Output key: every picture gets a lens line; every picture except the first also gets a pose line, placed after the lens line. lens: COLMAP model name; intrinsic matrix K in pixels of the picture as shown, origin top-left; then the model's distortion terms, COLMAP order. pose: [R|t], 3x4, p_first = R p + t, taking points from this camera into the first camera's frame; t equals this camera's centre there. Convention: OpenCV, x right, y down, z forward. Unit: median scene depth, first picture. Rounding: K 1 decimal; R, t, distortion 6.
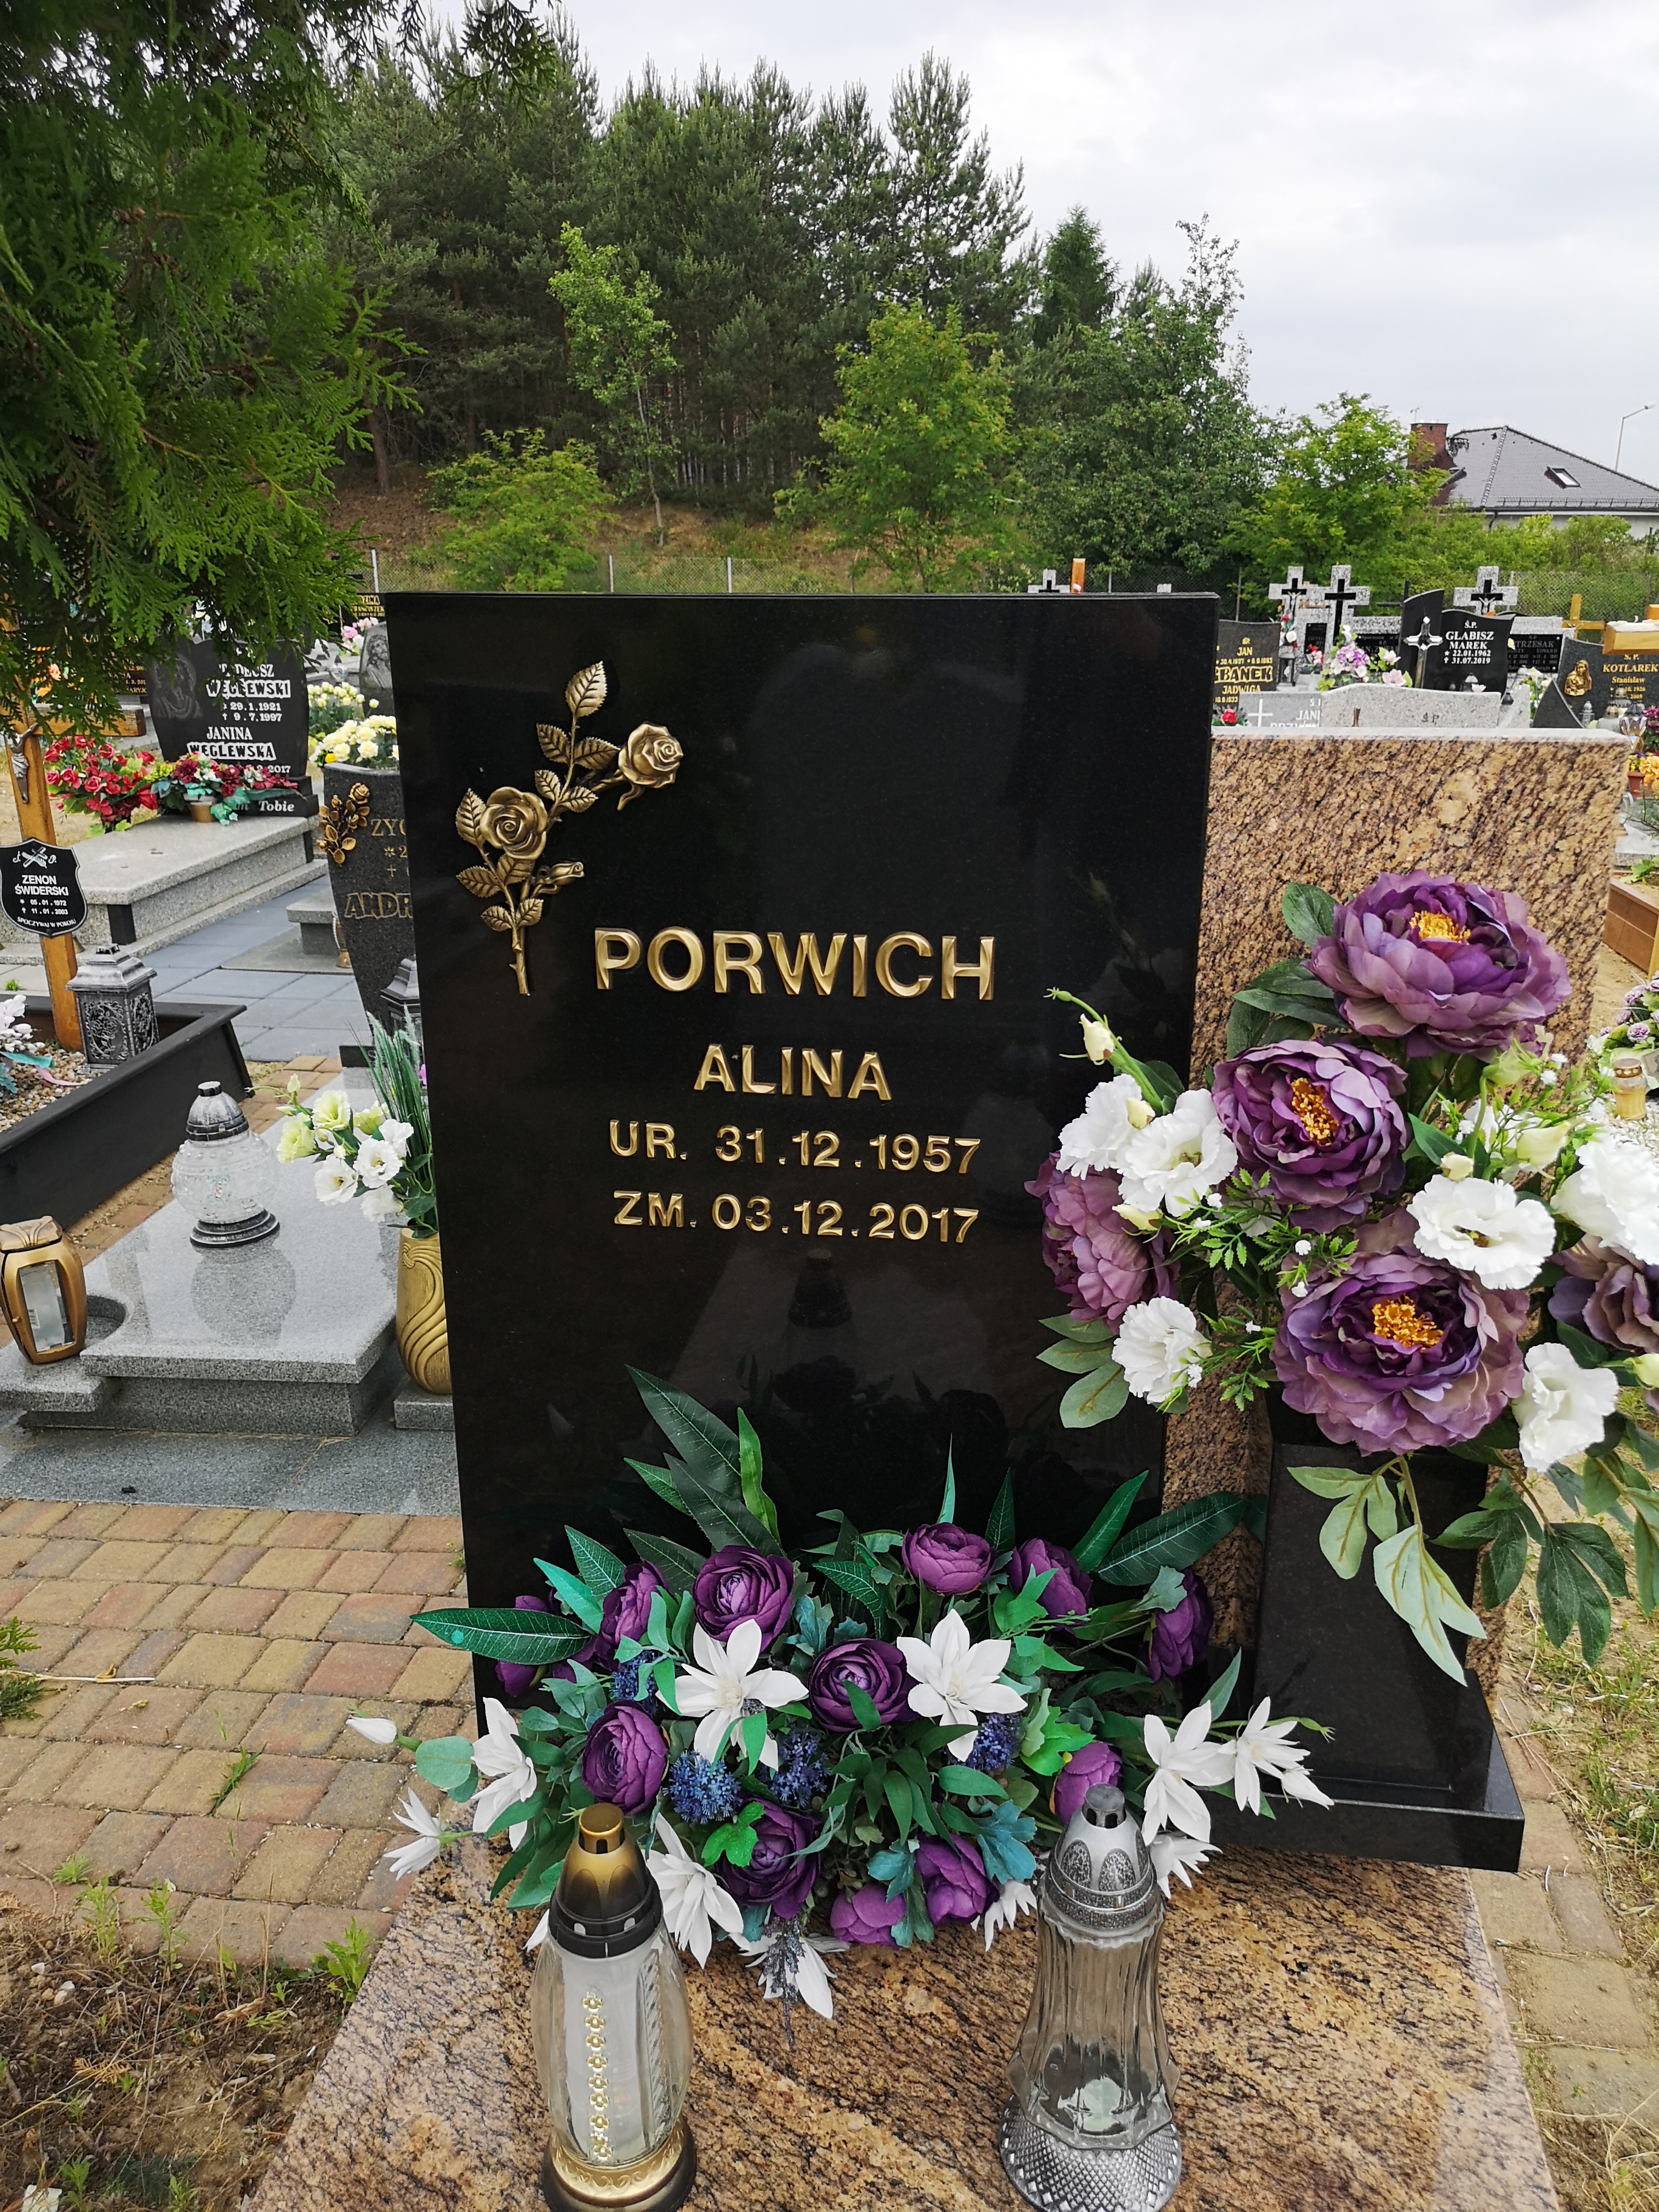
lens RADIAL K [[1725.6, 0, 838.7], [0, 1725.6, 1108.6], [0, 0, 1]] dist [0.068217, -0.065794]
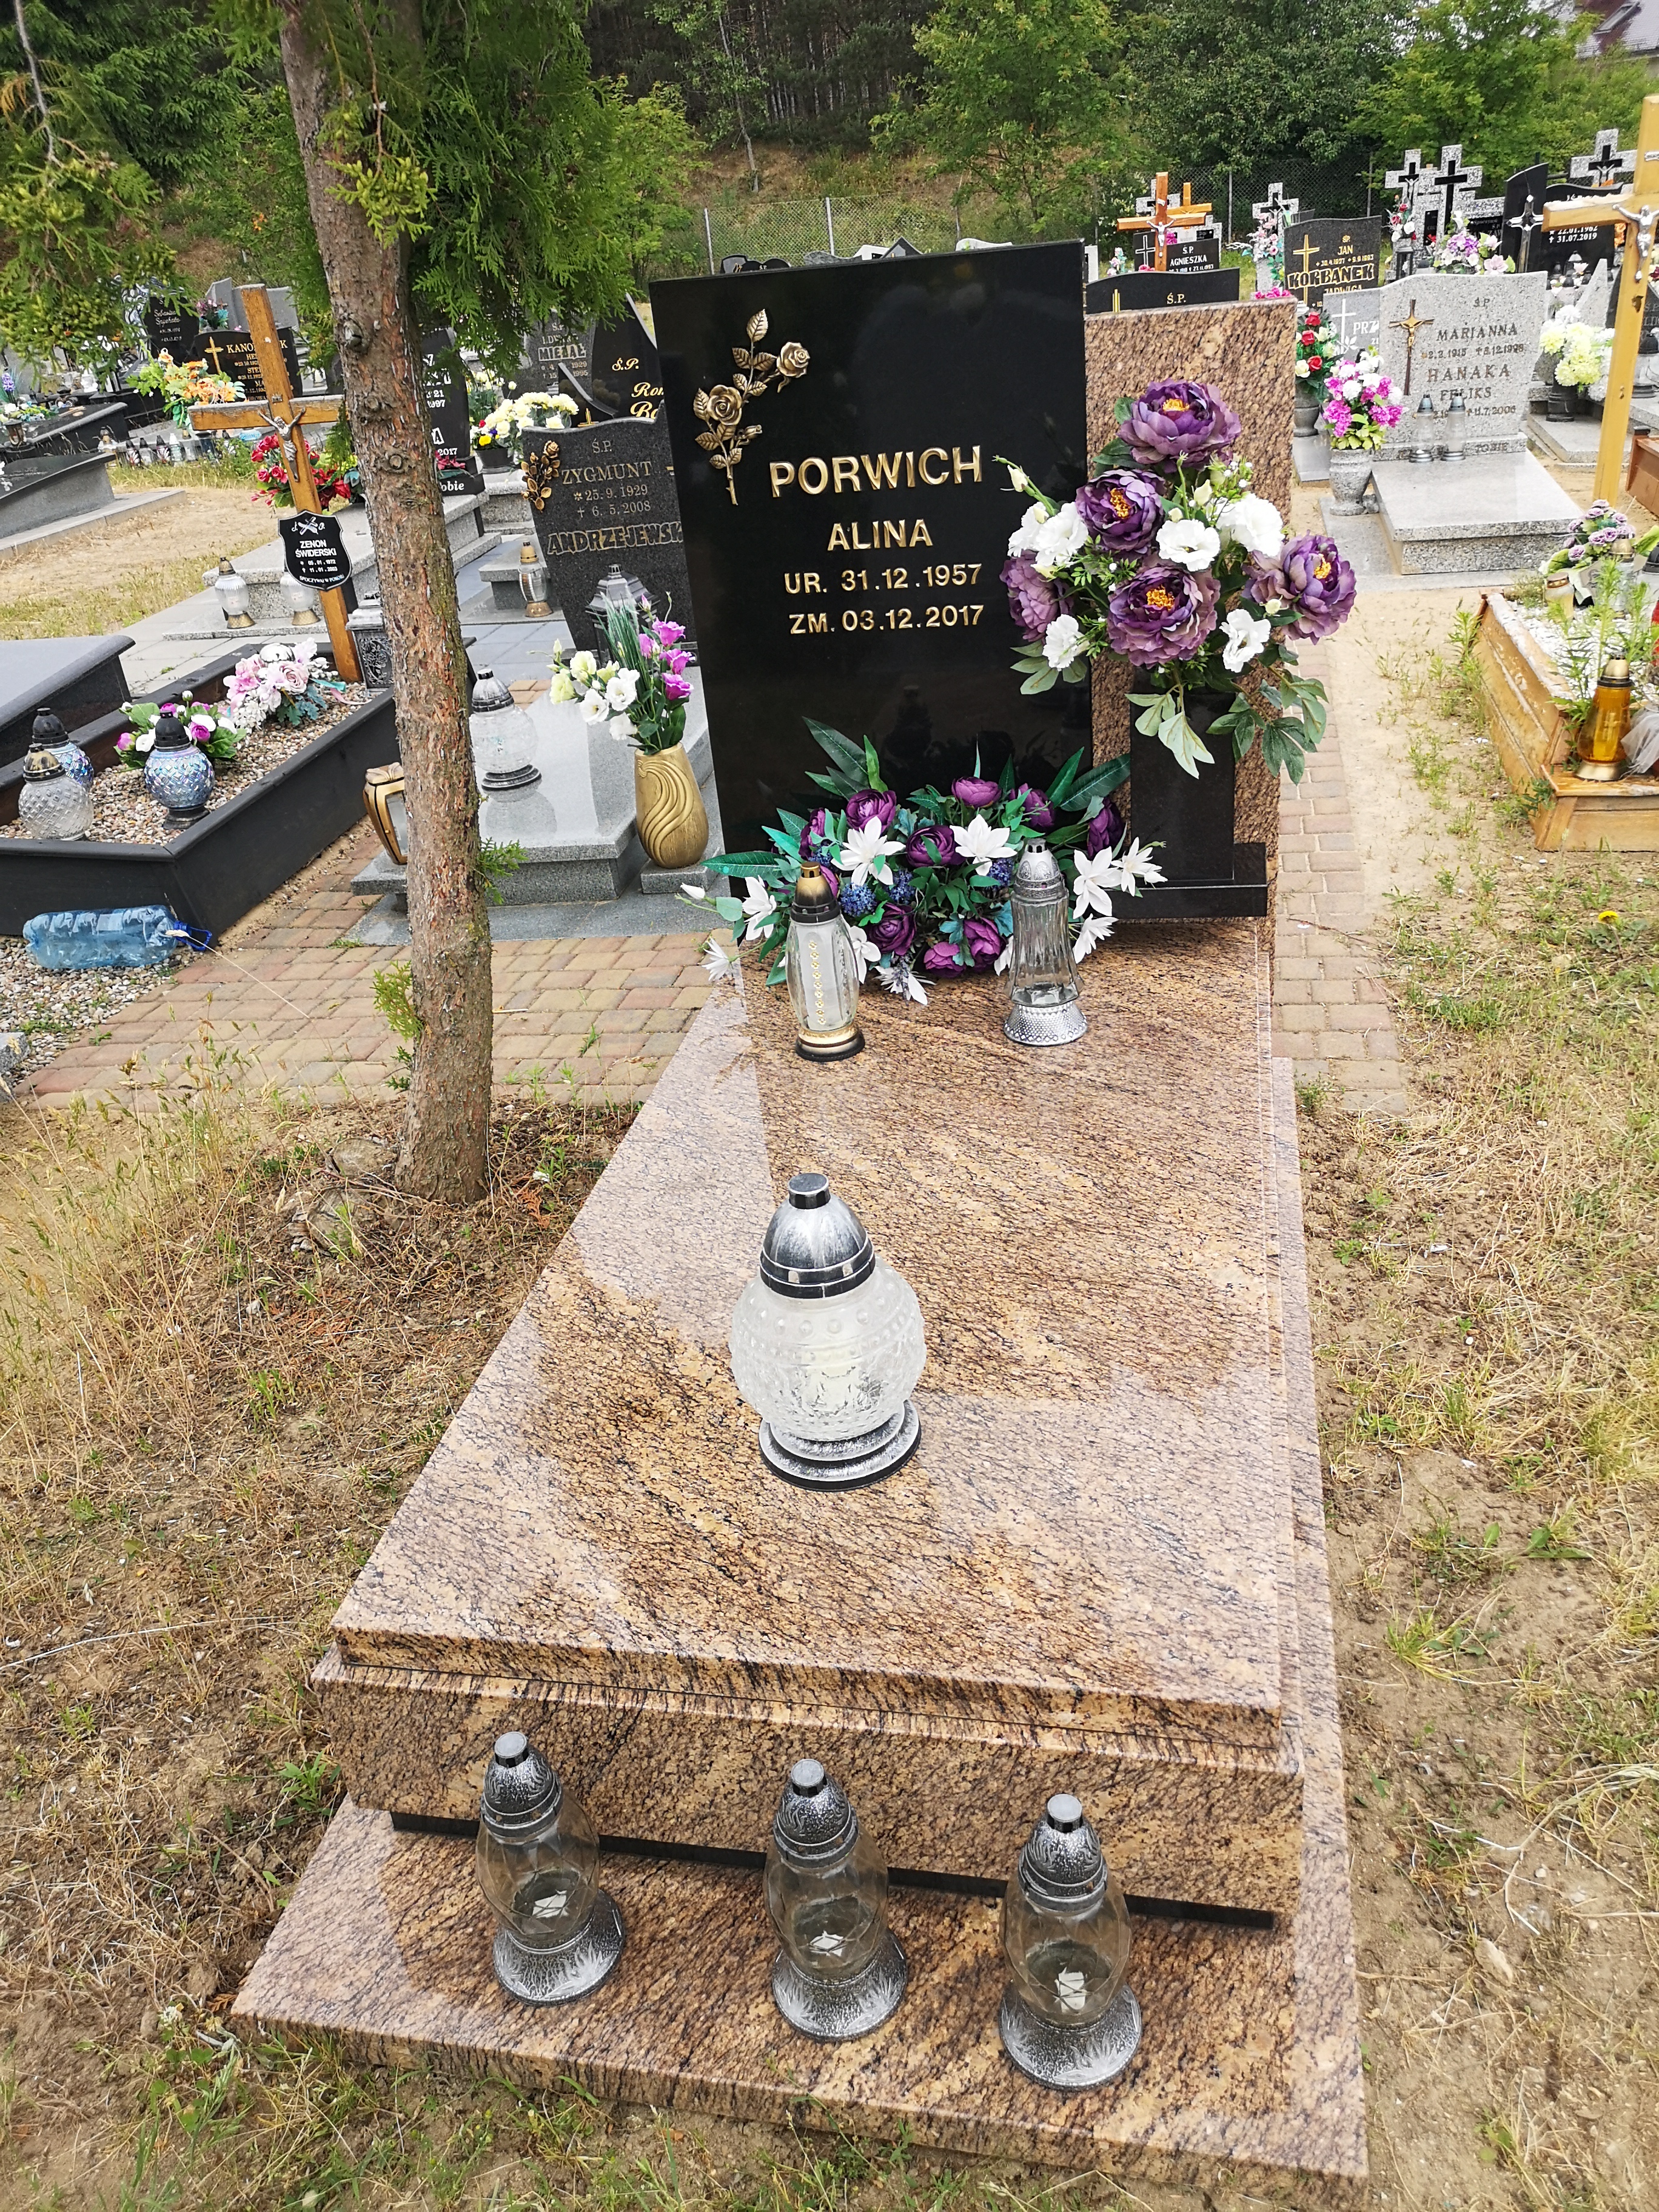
lens RADIAL K [[1725.6, 0, 838.7], [0, 1725.6, 1108.6], [0, 0, 1]] dist [0.068217, -0.065794]
pose [[0.994363, -0.055482, -0.090357, 0.064211], [0.070558, 0.982339, 0.173295, 0.256701], [0.079146, -0.178694, 0.980716, -0.951162]]
